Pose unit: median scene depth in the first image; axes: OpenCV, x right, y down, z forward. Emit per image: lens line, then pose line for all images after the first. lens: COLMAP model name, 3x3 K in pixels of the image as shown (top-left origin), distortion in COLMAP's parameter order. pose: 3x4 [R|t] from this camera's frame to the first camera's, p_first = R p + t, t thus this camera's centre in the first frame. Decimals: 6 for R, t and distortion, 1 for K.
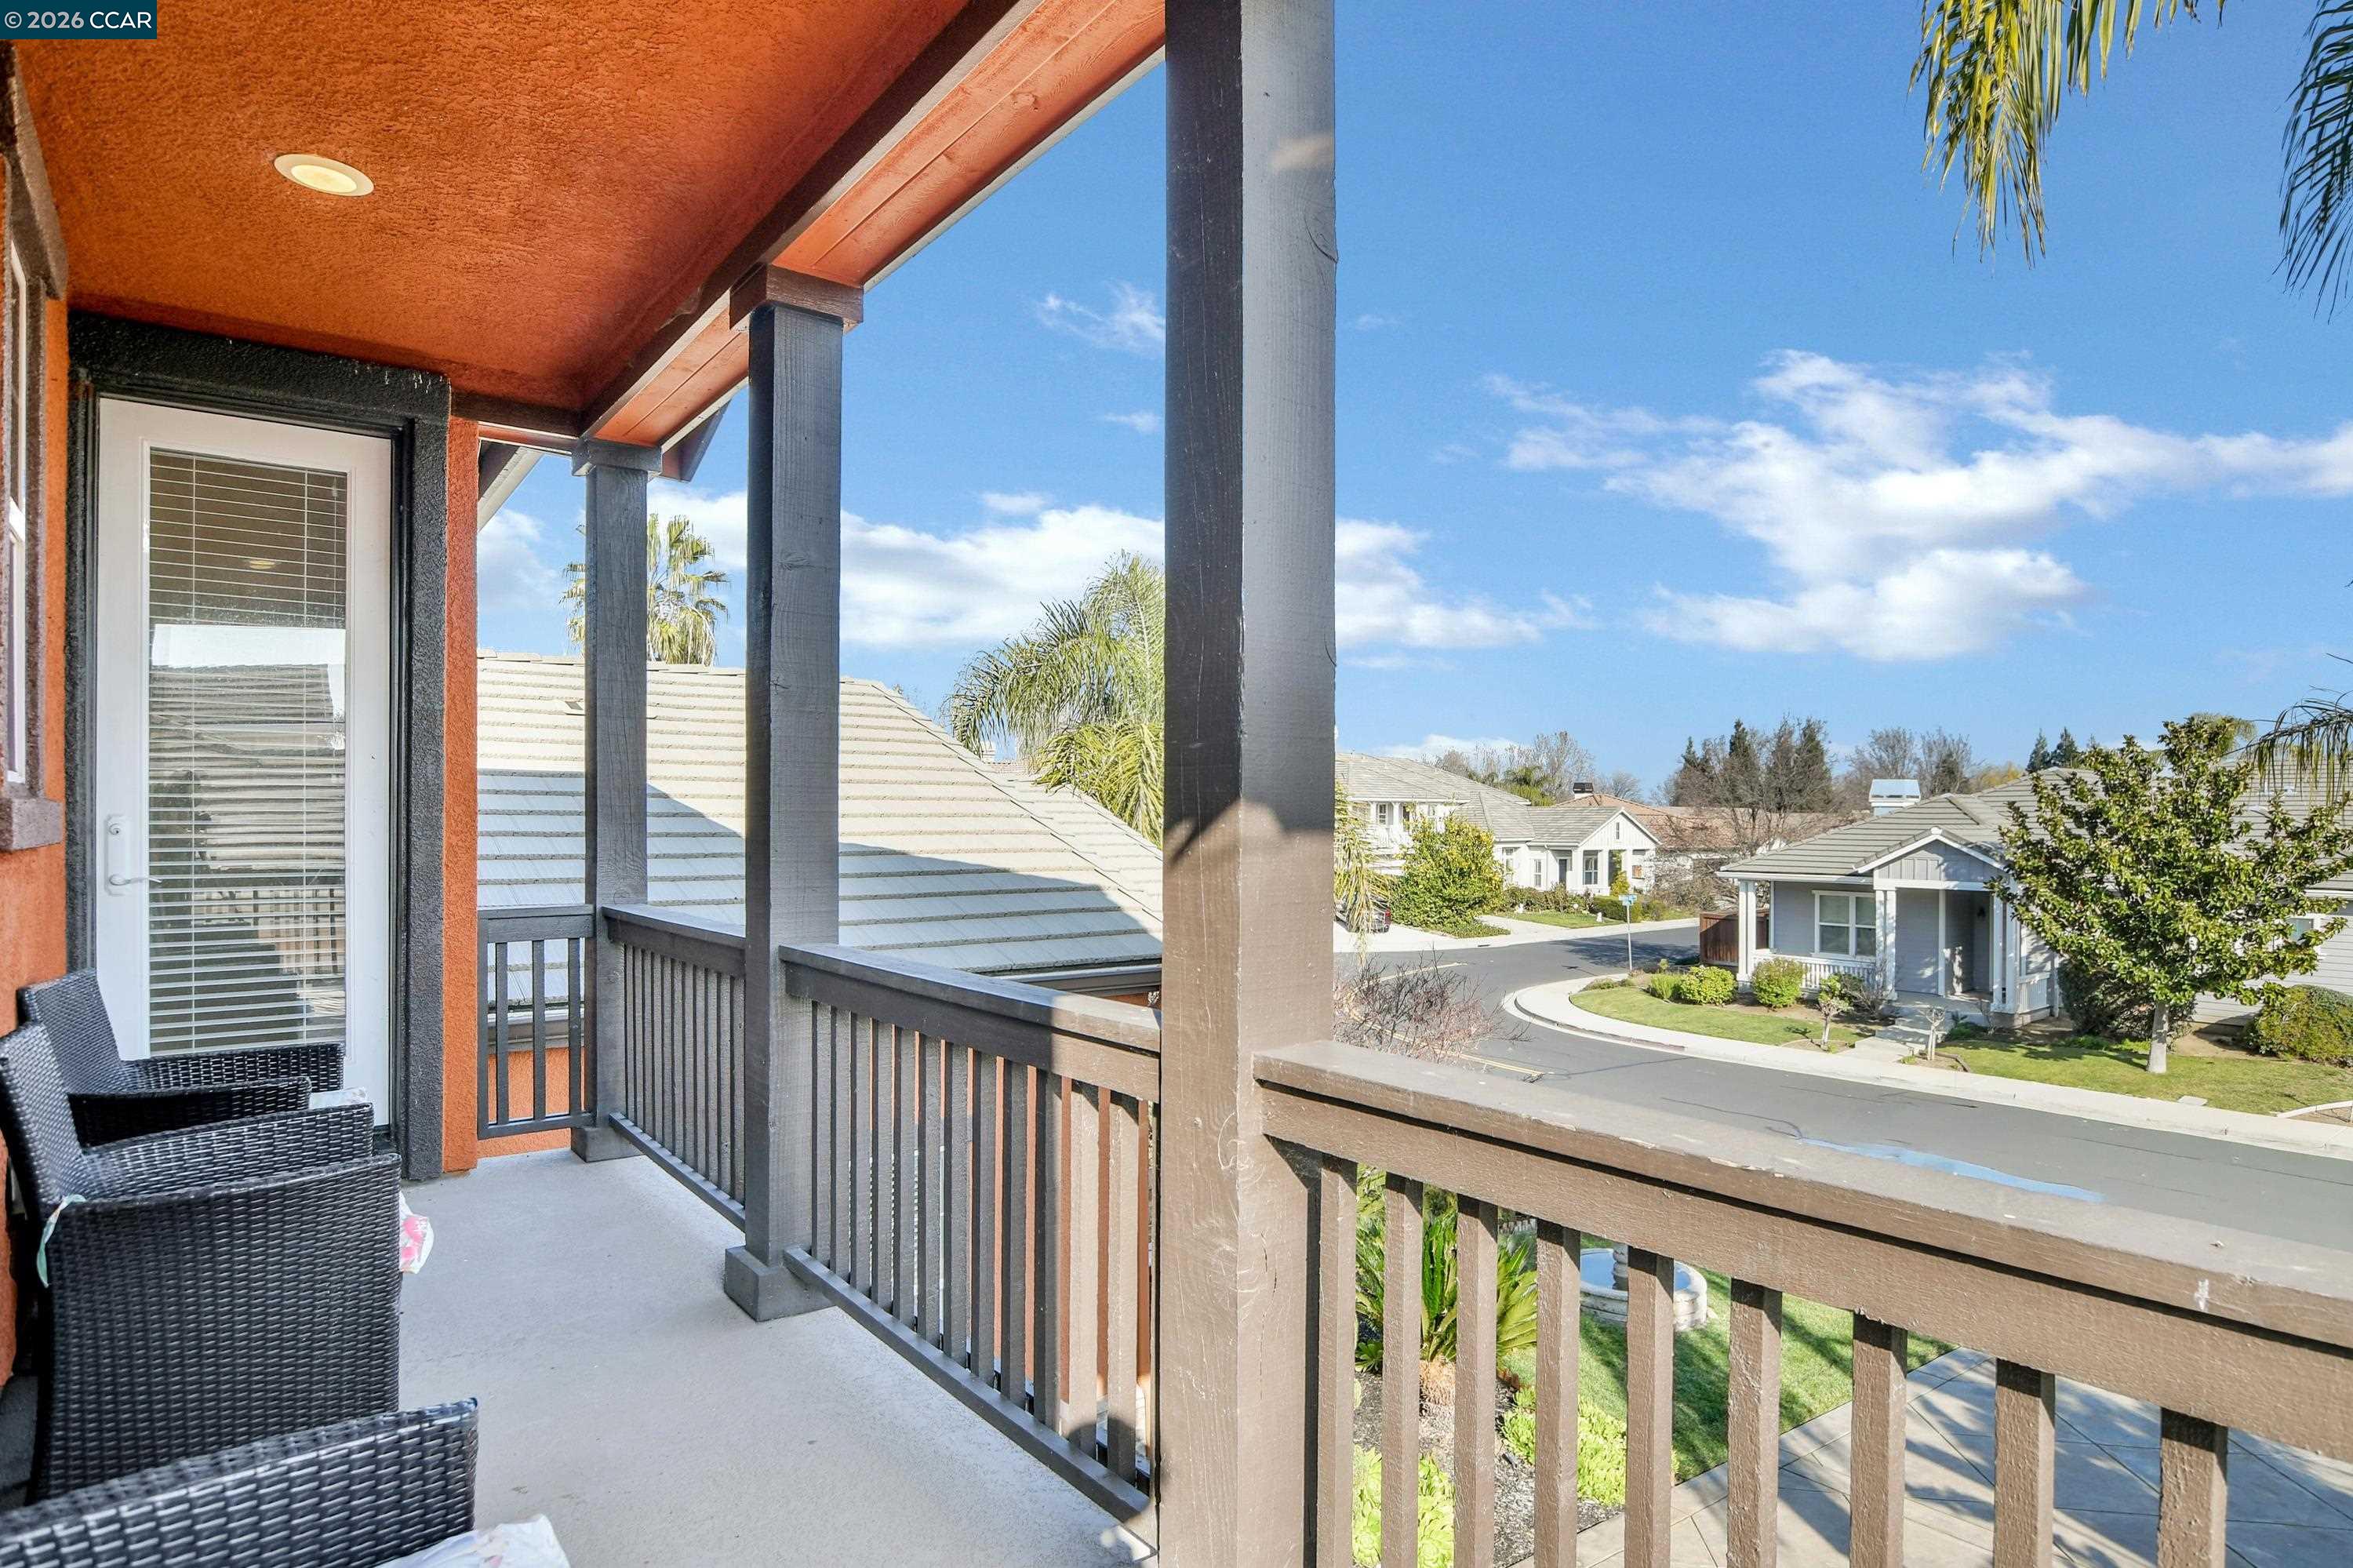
lens RADIAL K [[1295.3, 0, 1189.3], [0, 1295.3, 807.7], [0, 0, 1]] dist [0.000101, -0.000515]
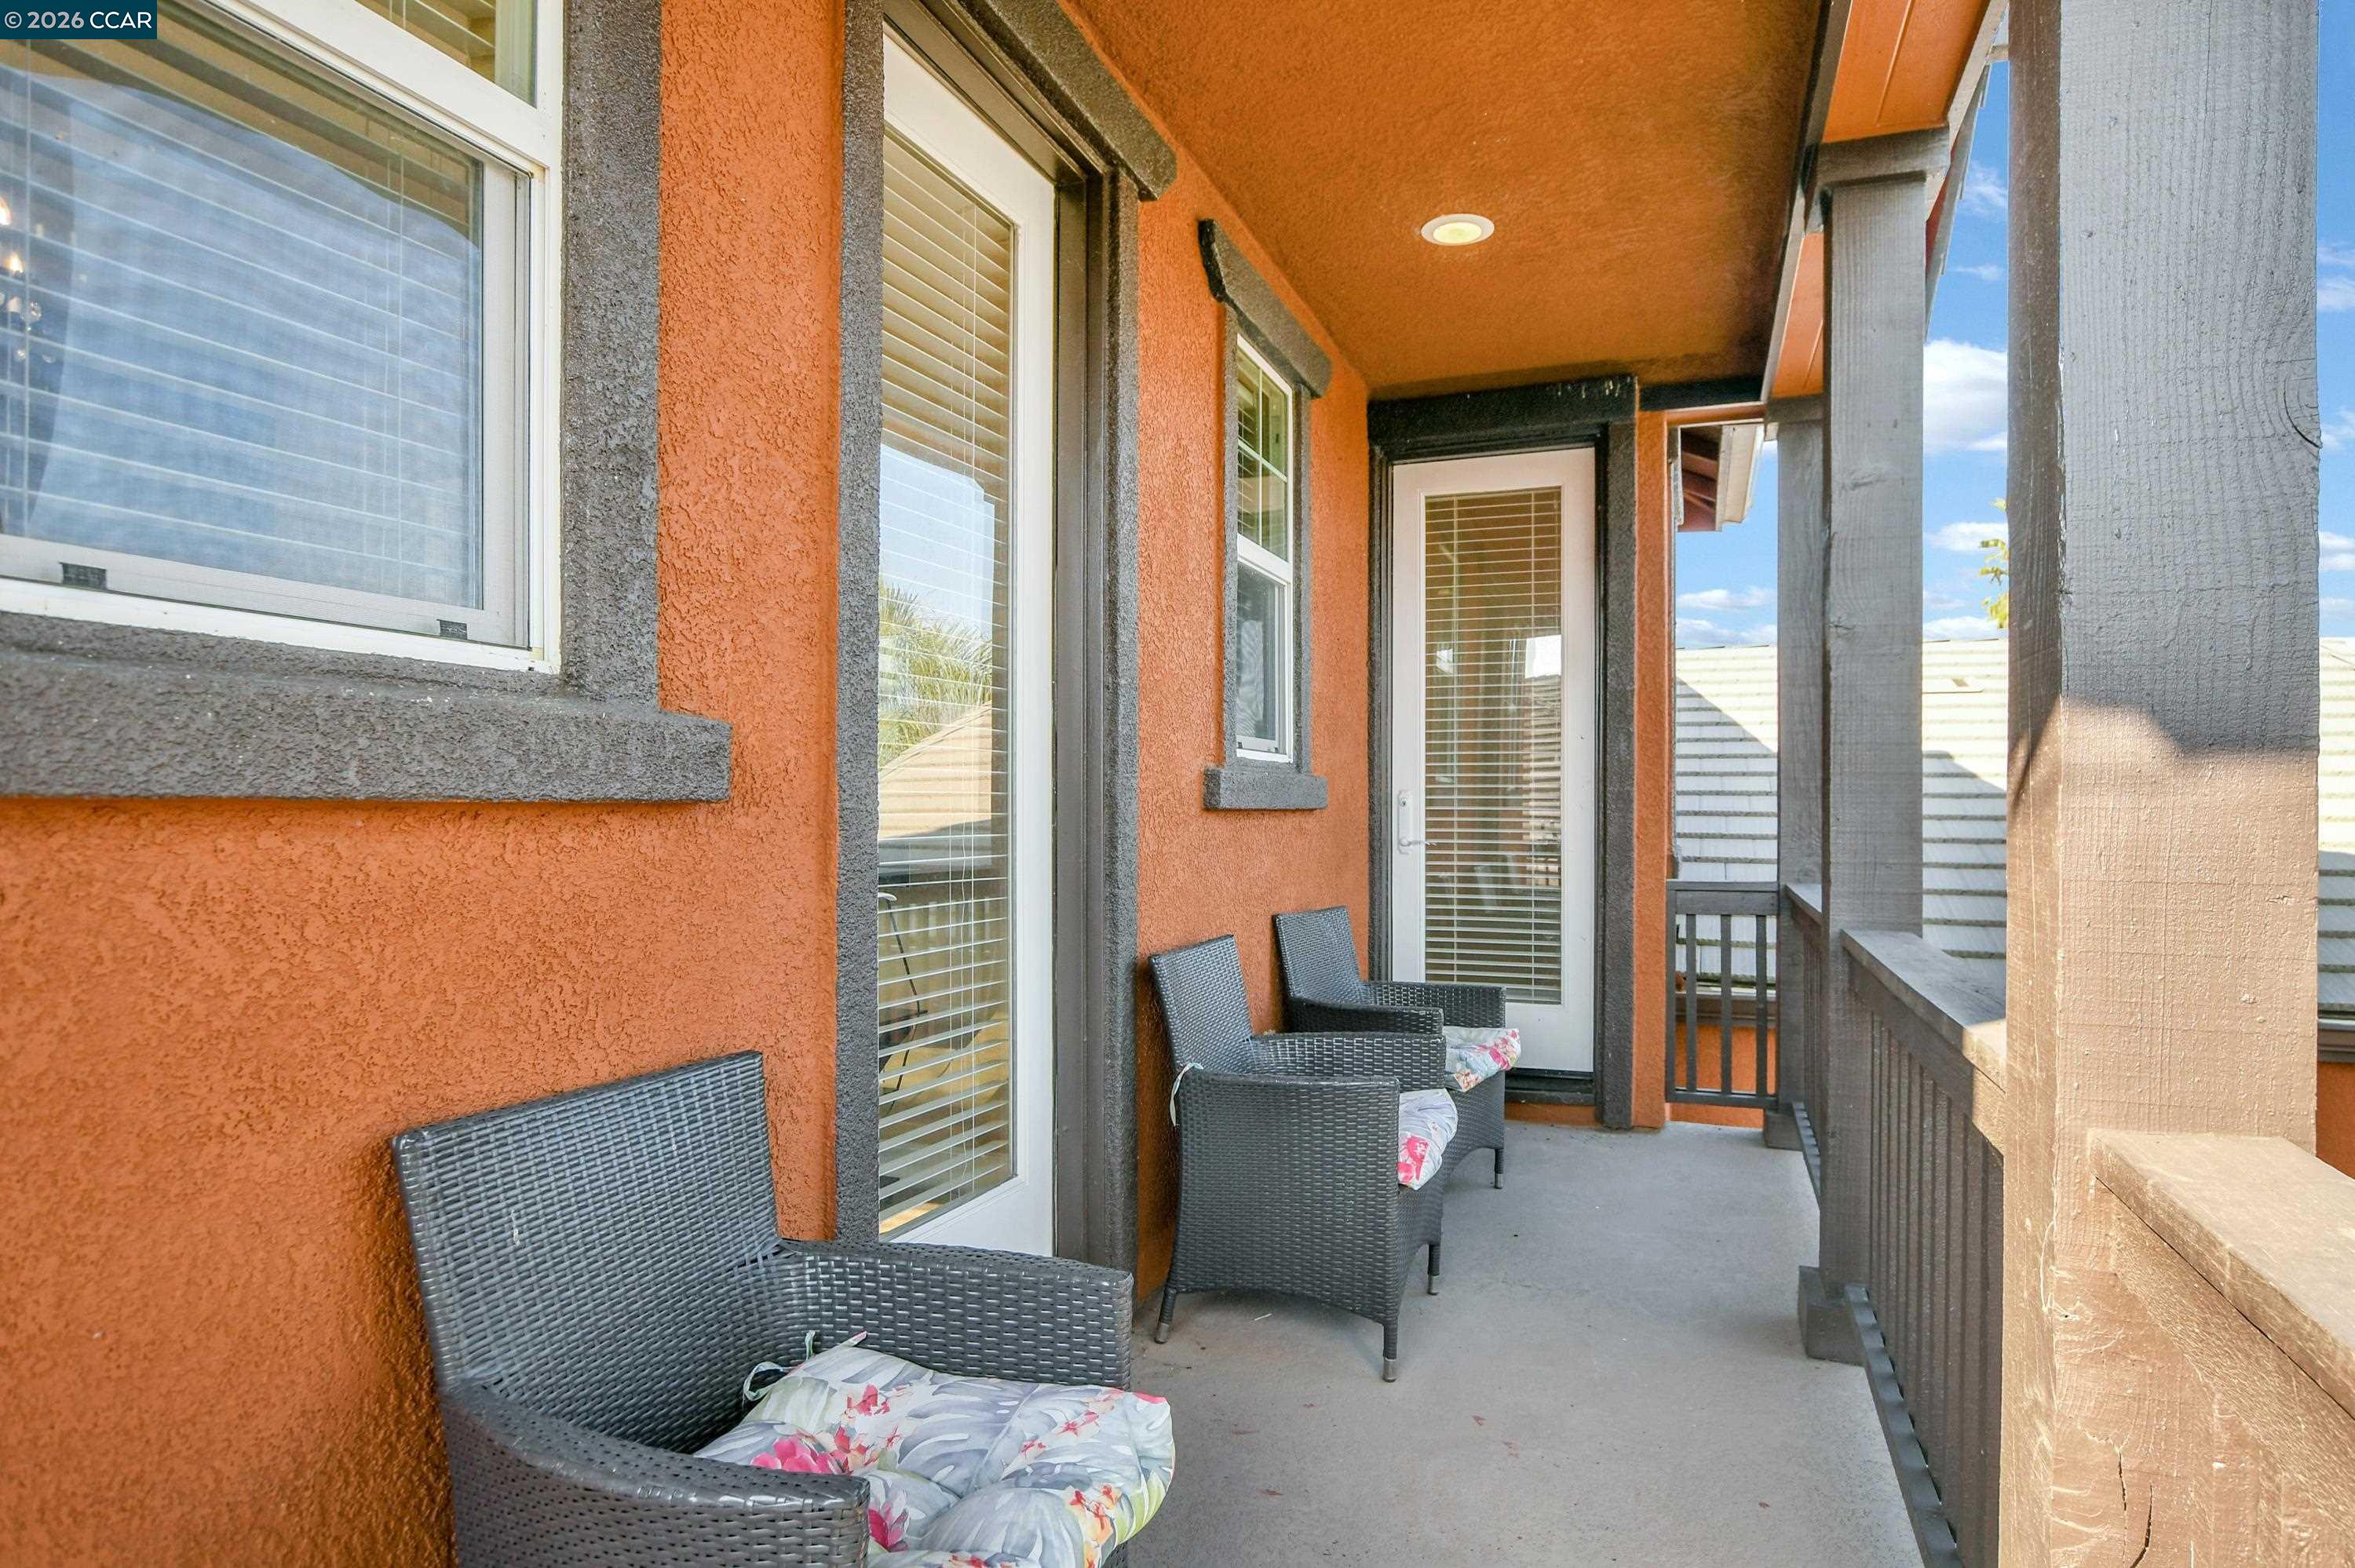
lens RADIAL K [[1301.6, 0, 1218.0], [0, 1301.6, 797.0], [0, 0, 1]] dist [-0.006315, 0.000942]
pose [[0.551347, -0.005481, -0.834258, 0.125097], [0.003893, 0.999984, -0.003998, 0.014731], [0.834267, -0.001043, 0.551360, 0.130301]]
